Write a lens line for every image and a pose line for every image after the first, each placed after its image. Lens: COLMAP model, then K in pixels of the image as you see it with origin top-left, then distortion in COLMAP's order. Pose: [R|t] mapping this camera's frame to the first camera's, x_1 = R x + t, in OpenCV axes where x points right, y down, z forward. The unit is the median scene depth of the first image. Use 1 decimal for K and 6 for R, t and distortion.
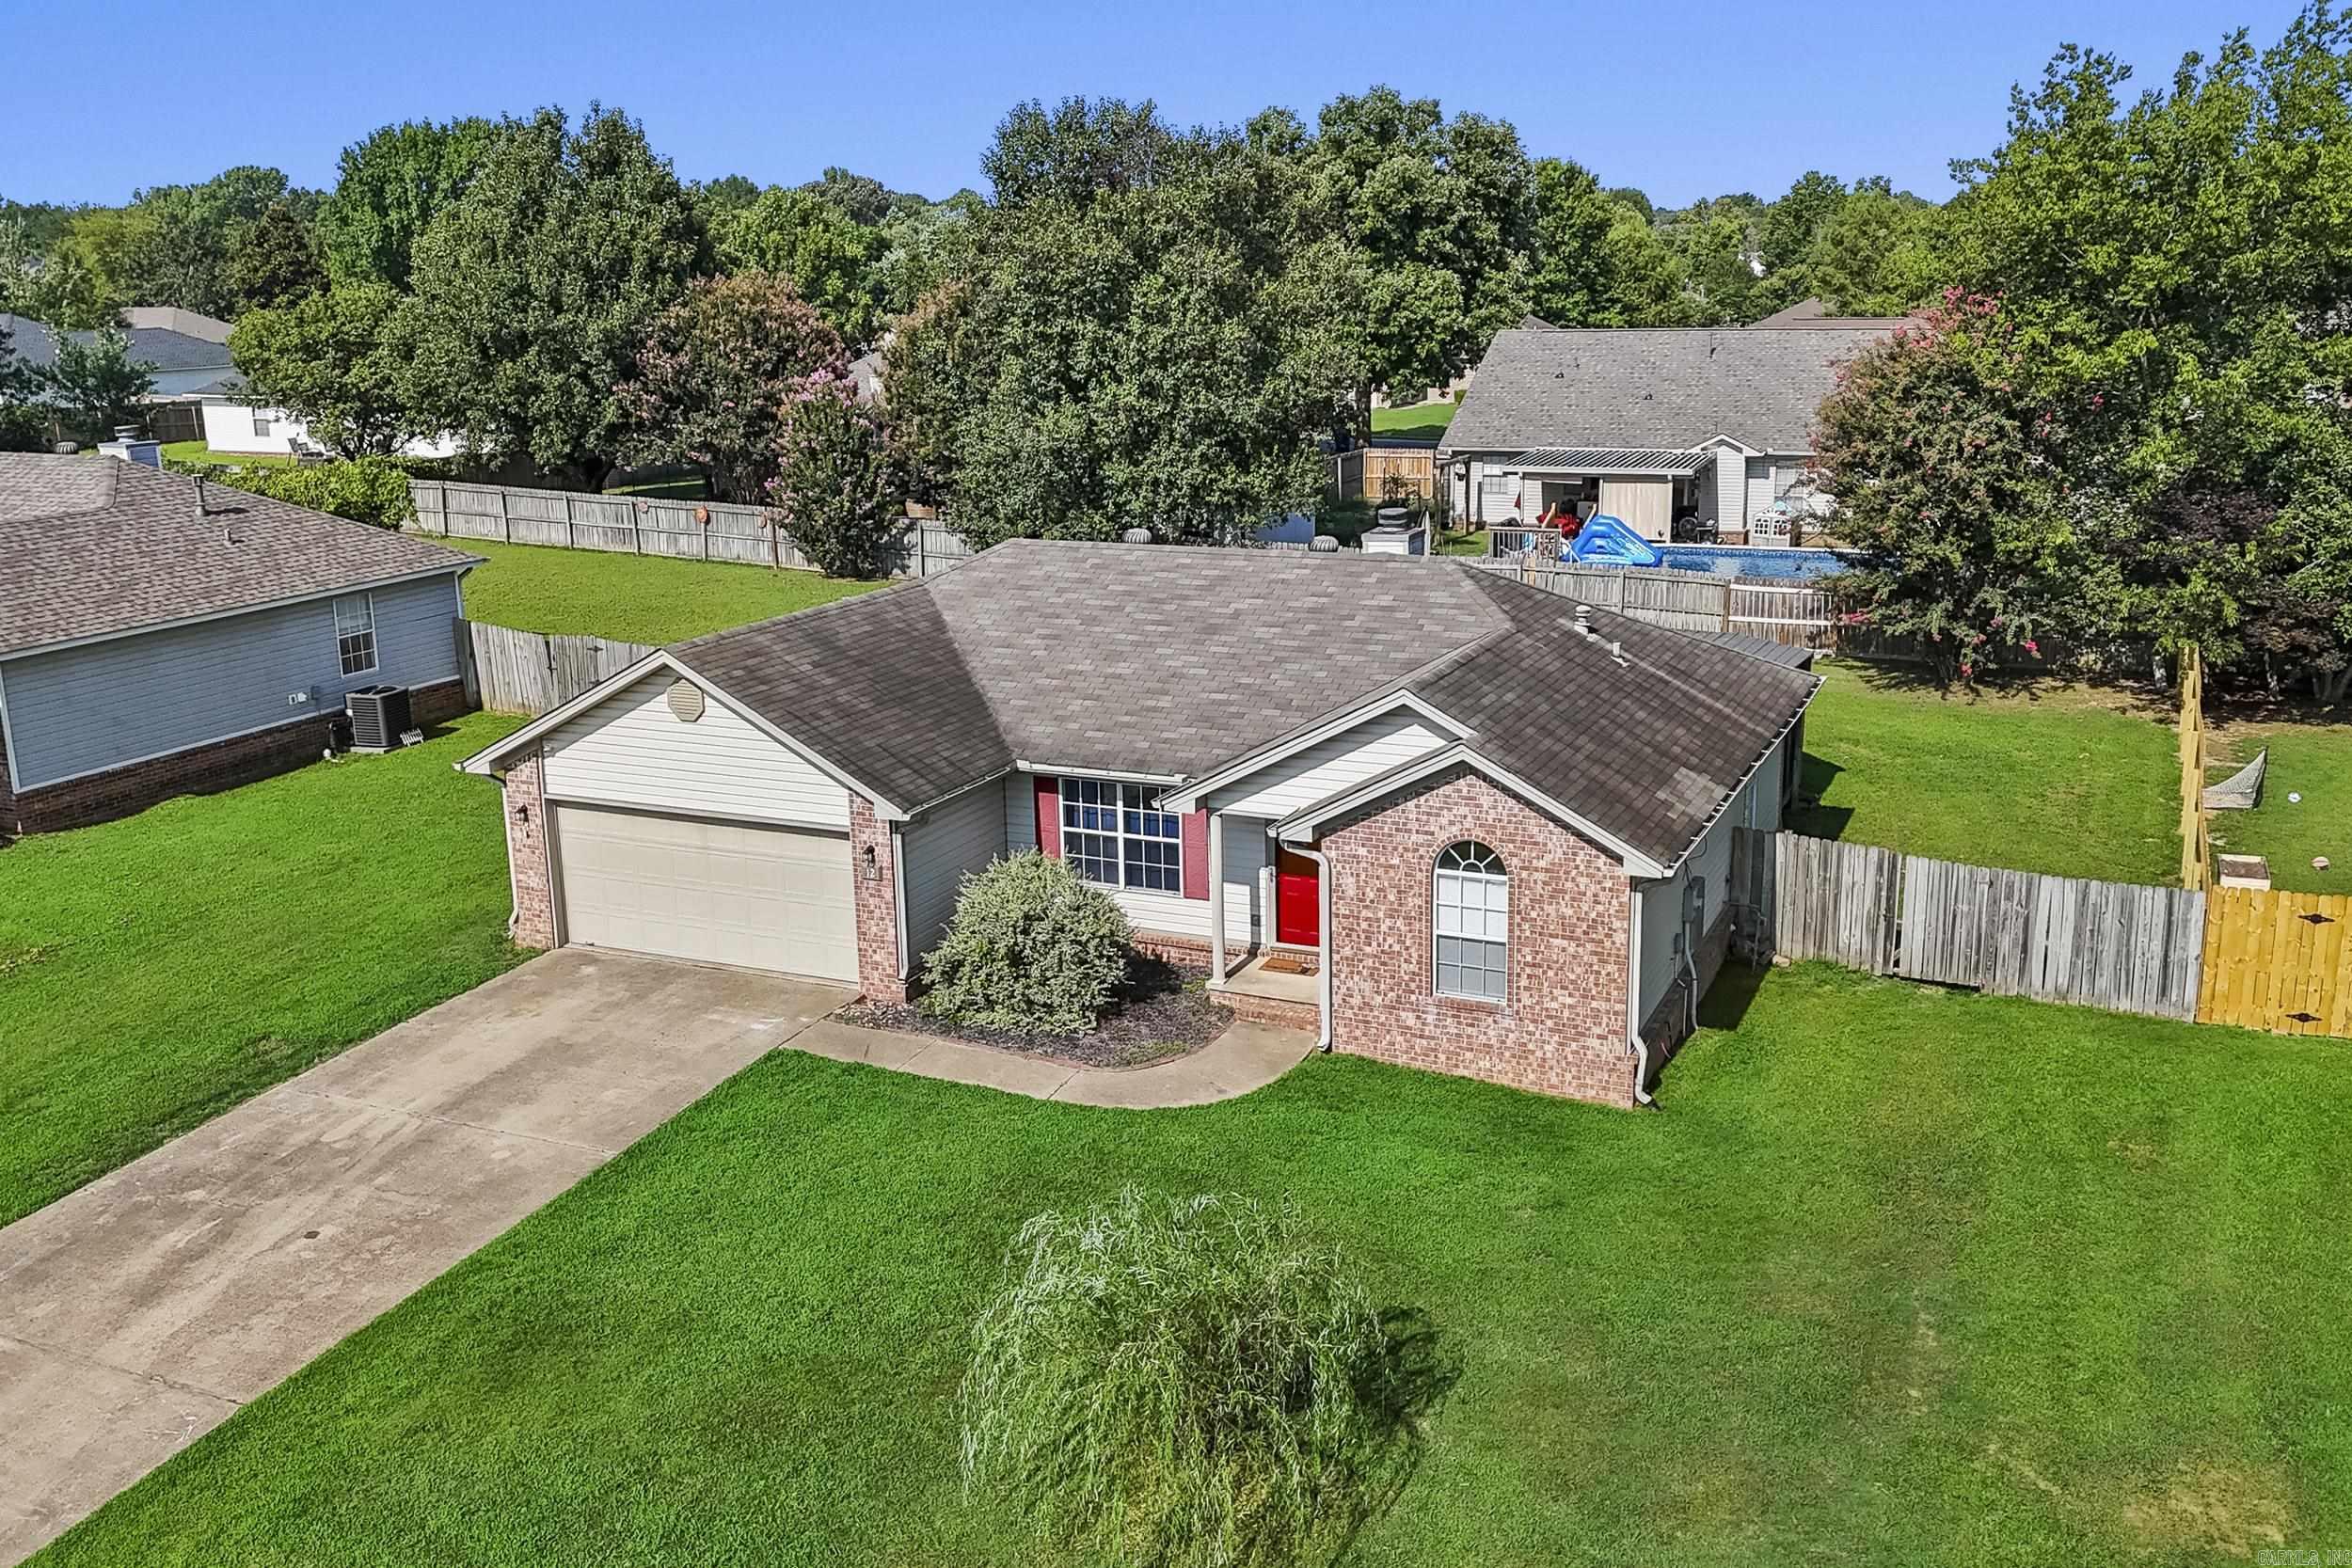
lens RADIAL K [[2000.3, 0, 1176.0], [0, 2000.3, 784.0], [0, 0, 1]] dist [0.095844, -0.116193]
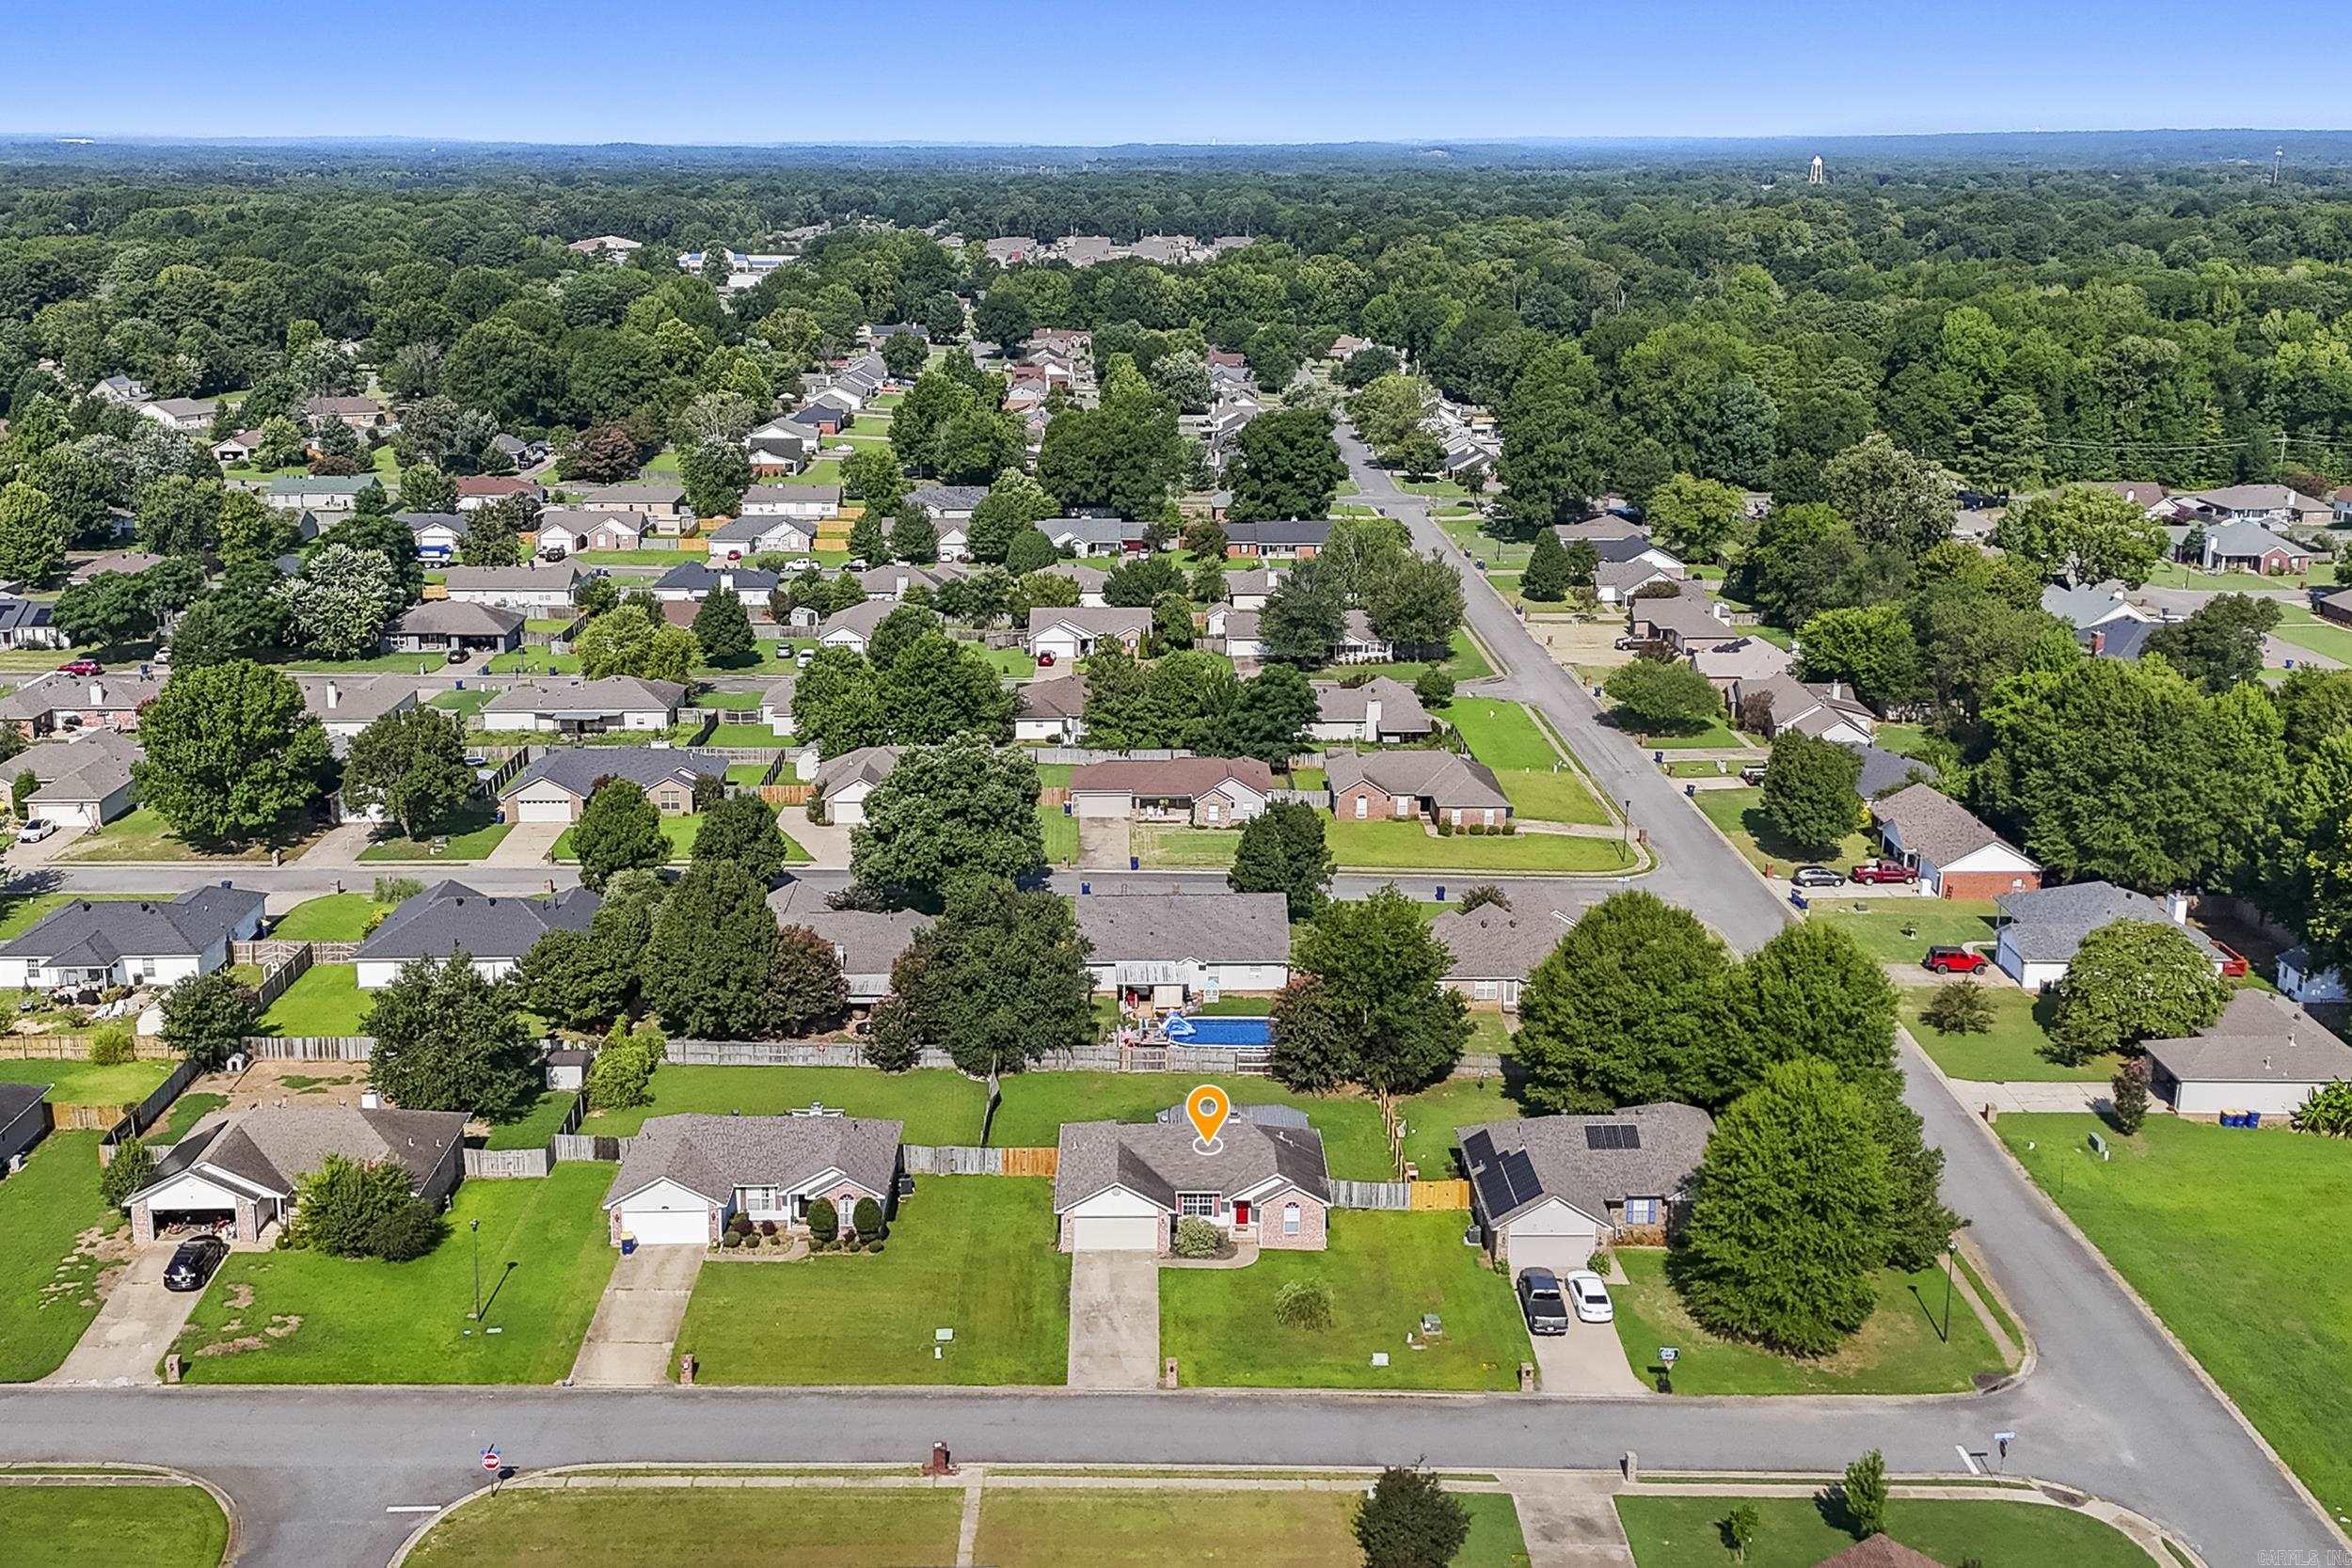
lens RADIAL K [[2000.3, 0, 1176.0], [0, 2000.3, 784.0], [0, 0, 1]] dist [0.095844, -0.116193]
pose [[0.900441, -0.075321, 0.428407, -1.989567], [0.087263, 0.996151, -0.008271, -0.906537], [-0.426135, 0.044832, 0.903548, -3.163874]]
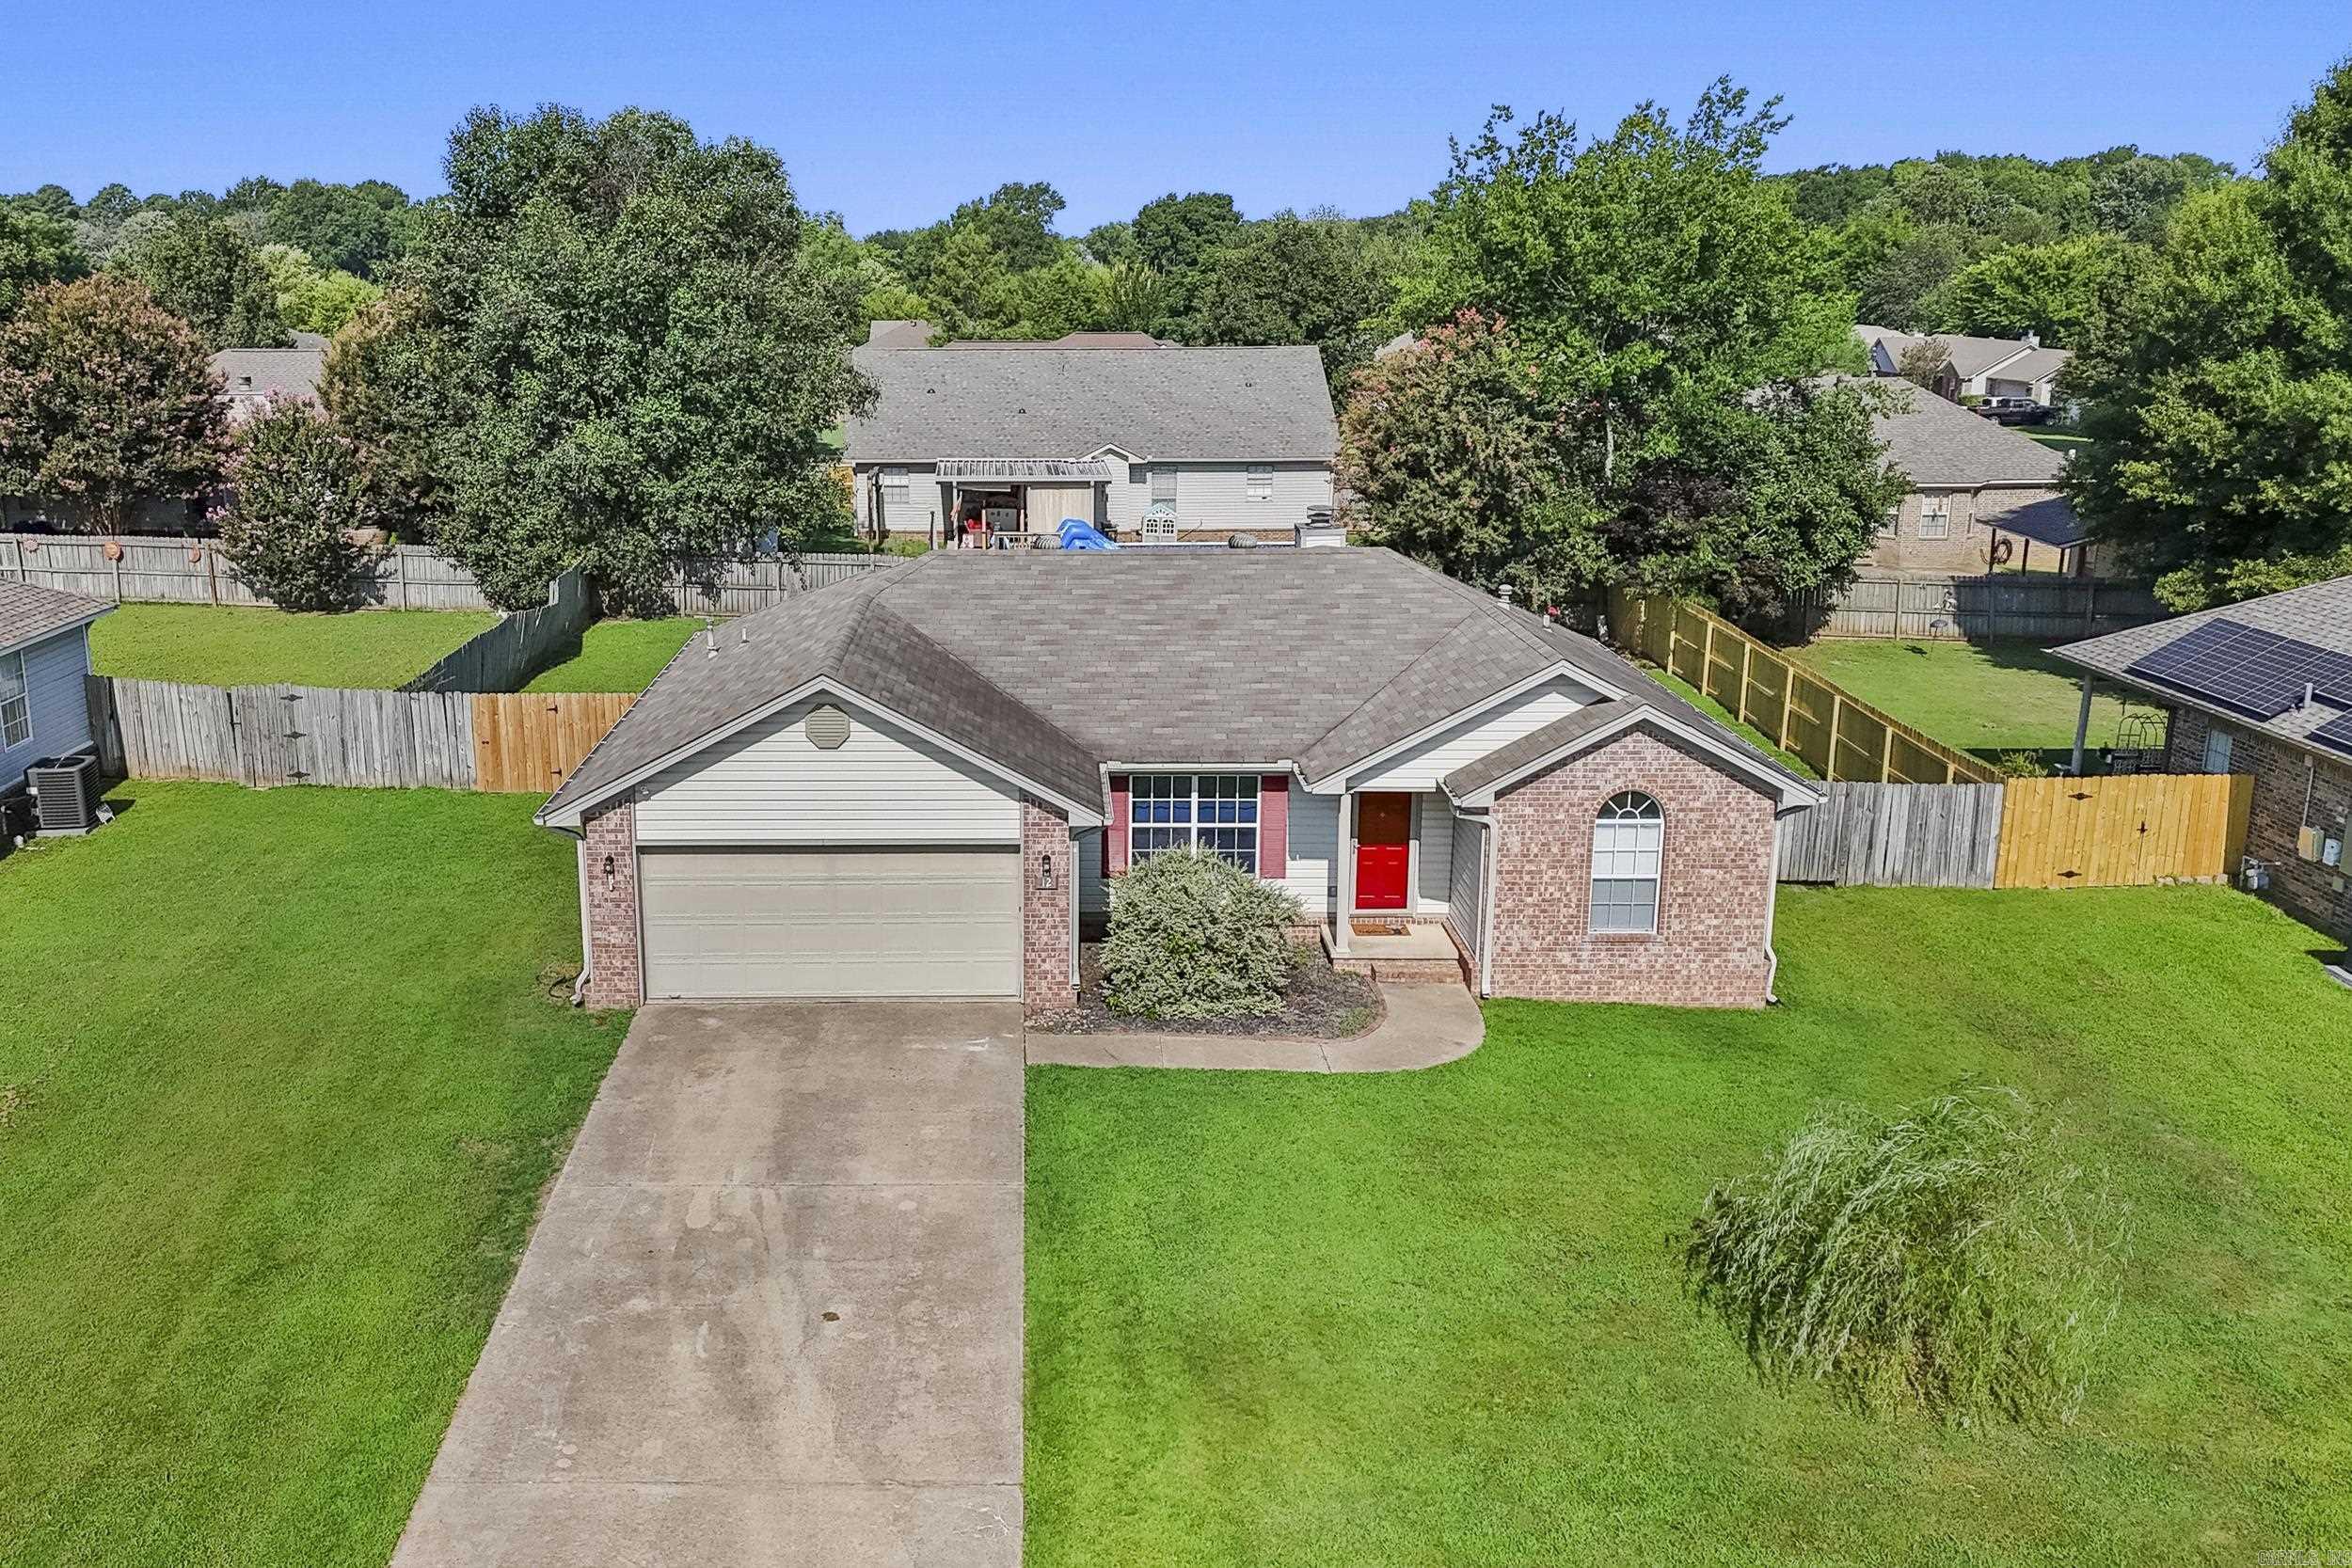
lens RADIAL K [[1946.2, 0, 992.5], [0, 1946.2, 785.9], [0, 0, 1]] dist [0.158241, -0.333728]
pose [[0.914310, -0.088130, 0.395311, -0.549842], [0.089537, 0.995872, 0.014928, -0.020524], [-0.394994, 0.021746, 0.918426, 0.112515]]
